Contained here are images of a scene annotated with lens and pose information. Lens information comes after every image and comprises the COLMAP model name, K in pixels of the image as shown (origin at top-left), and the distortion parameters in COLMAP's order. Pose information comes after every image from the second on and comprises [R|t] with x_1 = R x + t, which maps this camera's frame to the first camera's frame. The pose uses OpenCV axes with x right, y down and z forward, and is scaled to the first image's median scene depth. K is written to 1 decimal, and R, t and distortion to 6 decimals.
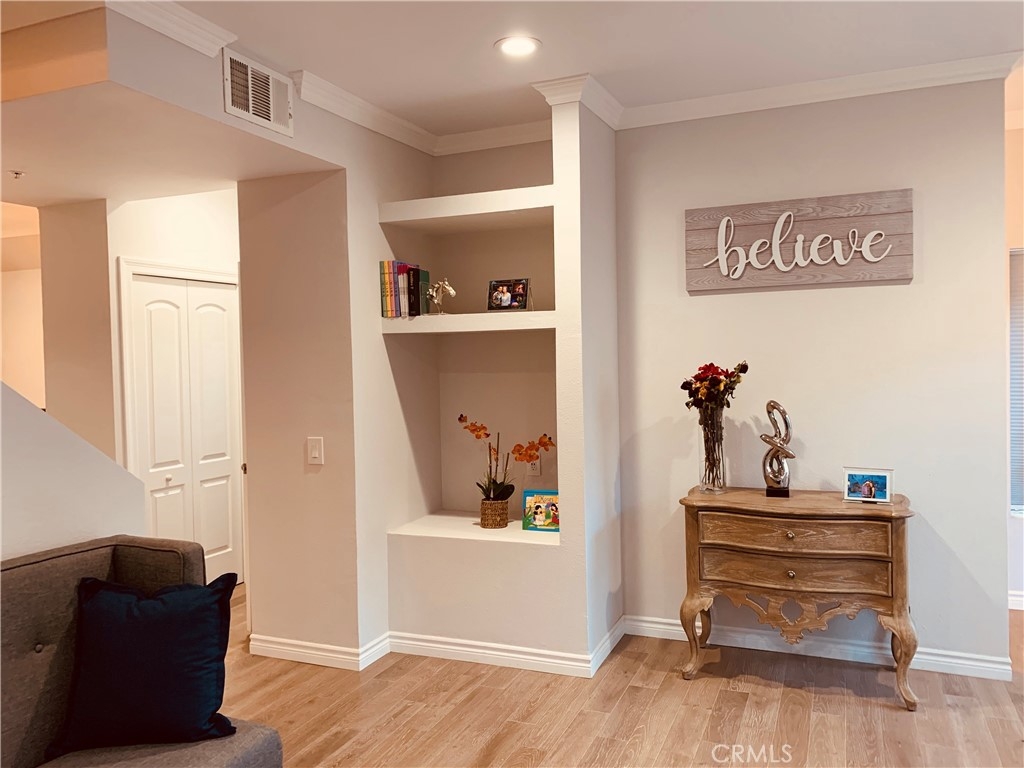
lens RADIAL K [[783.8, 0, 513.3], [0, 783.8, 381.4], [0, 0, 1]] dist [0.037066, -0.043970]
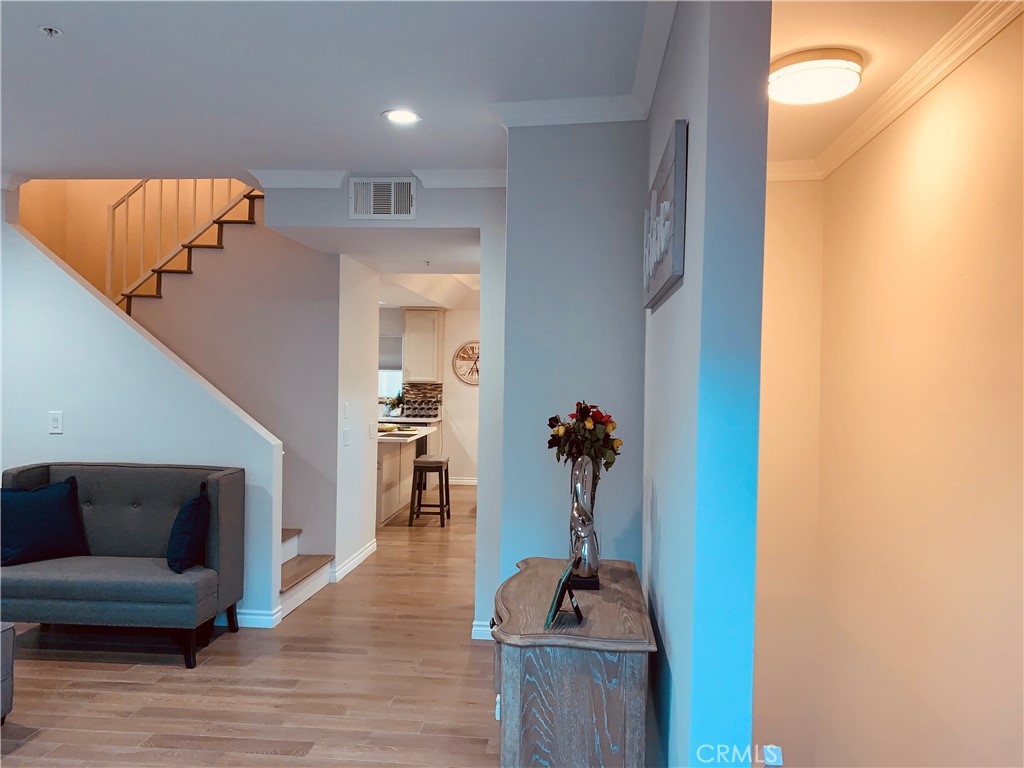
lens RADIAL K [[783.8, 0, 512.3], [0, 783.8, 385.8], [0, 0, 1]] dist [0.037066, -0.043970]
pose [[0.304497, 0.034653, -0.951883, 1.106697], [-0.057315, 0.998194, 0.018004, -0.054395], [0.950788, 0.049075, 0.305933, 0.769454]]
